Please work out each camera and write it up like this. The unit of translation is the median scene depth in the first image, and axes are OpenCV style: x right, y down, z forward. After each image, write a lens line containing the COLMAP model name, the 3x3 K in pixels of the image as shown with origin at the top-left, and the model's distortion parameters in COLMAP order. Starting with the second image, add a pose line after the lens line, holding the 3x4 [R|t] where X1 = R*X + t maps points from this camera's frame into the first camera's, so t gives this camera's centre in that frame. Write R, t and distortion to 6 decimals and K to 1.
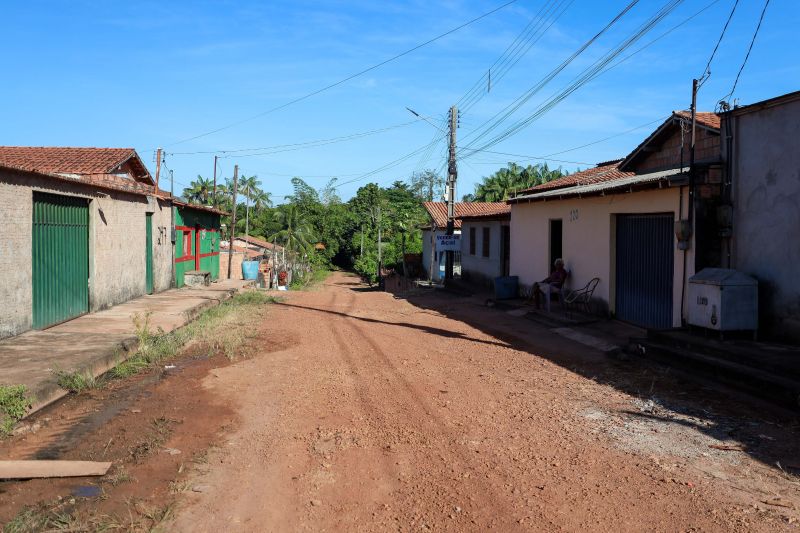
lens RADIAL K [[804.4, 0, 400.0], [0, 804.4, 266.5], [0, 0, 1]] dist [0.058299, -0.000245]
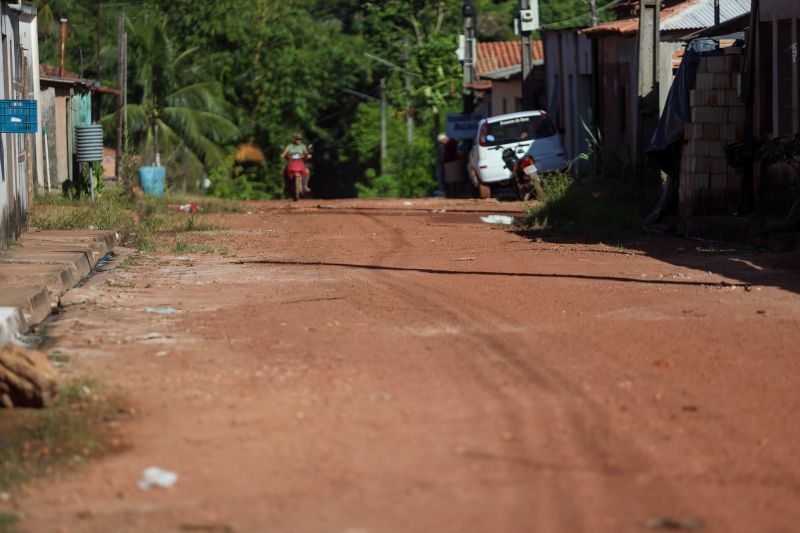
lens RADIAL K [[4640.9, 0, 400.0], [0, 4640.9, 266.5], [0, 0, 1]] dist [3.971922, 0.445415]
pose [[0.997532, -0.033503, -0.061702, 0.070333], [0.033319, 0.999437, -0.004006, 0.028527], [0.061801, 0.001940, 0.998087, -0.814283]]
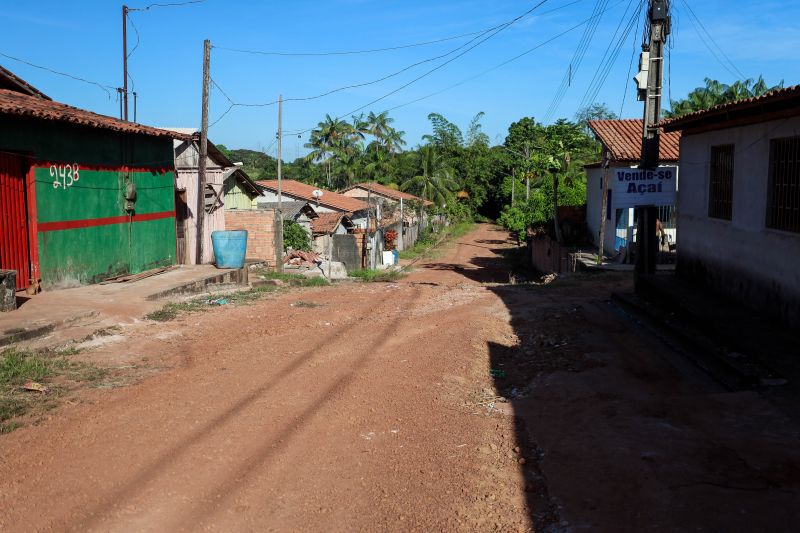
lens RADIAL K [[804.4, 0, 400.0], [0, 804.4, 266.5], [0, 0, 1]] dist [0.058299, -0.000245]
pose [[0.979710, 0.005836, -0.200336, 0.005652], [0.007310, 0.997870, 0.064817, -0.005022], [0.200287, -0.064966, 0.977581, 0.165988]]
